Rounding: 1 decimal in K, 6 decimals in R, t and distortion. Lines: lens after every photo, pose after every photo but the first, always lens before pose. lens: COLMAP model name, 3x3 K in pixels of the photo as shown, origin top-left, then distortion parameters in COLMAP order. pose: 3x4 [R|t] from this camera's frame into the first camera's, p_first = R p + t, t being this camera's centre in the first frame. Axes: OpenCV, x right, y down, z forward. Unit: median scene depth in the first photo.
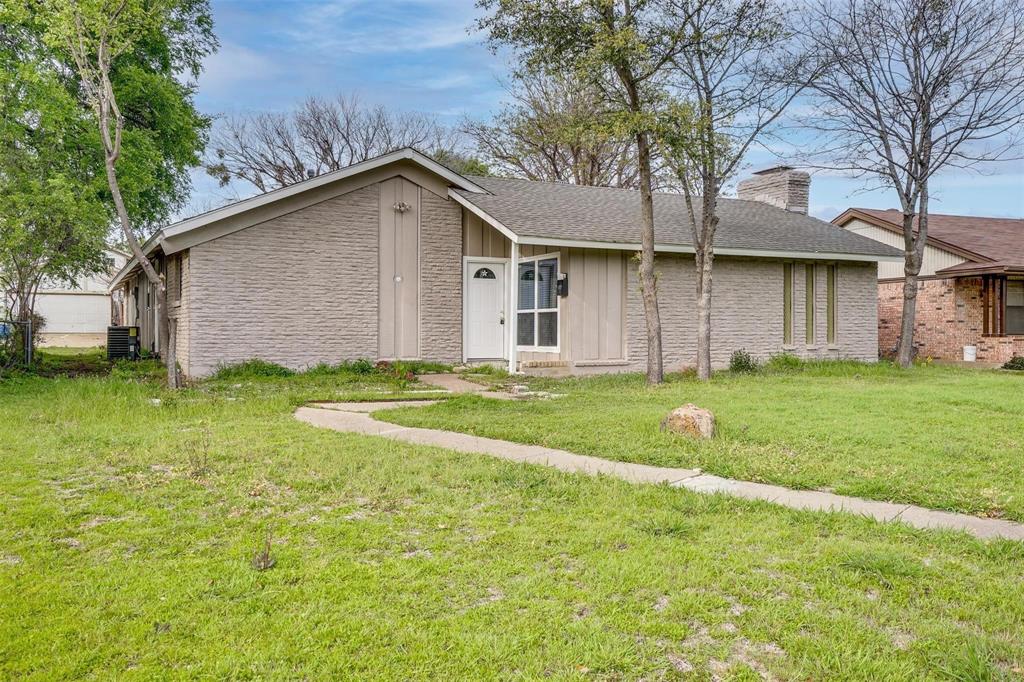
lens RADIAL K [[897.0, 0, 512.2], [0, 897.0, 341.6], [0, 0, 1]] dist [0.052295, 0.003920]
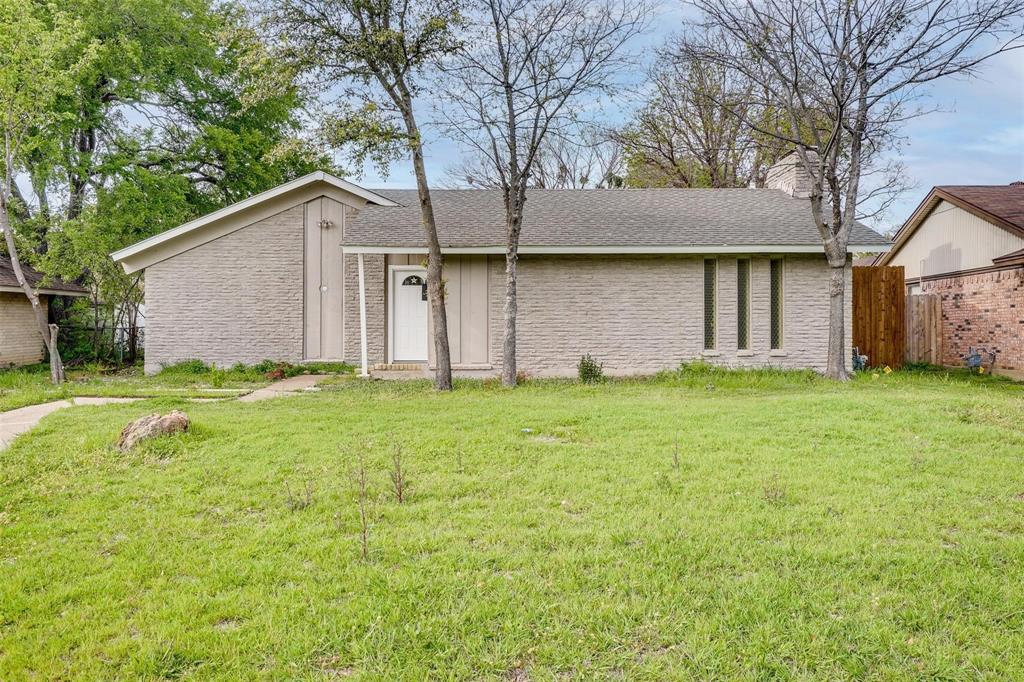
lens RADIAL K [[814.9, 0, 512.0], [0, 814.9, 338.9], [0, 0, 1]] dist [0.012148, 0.004367]
pose [[0.886912, 0.002950, -0.461929, 0.544998], [-0.003874, 0.999992, -0.001052, -0.006781], [0.461922, 0.002723, 0.886916, 0.210572]]
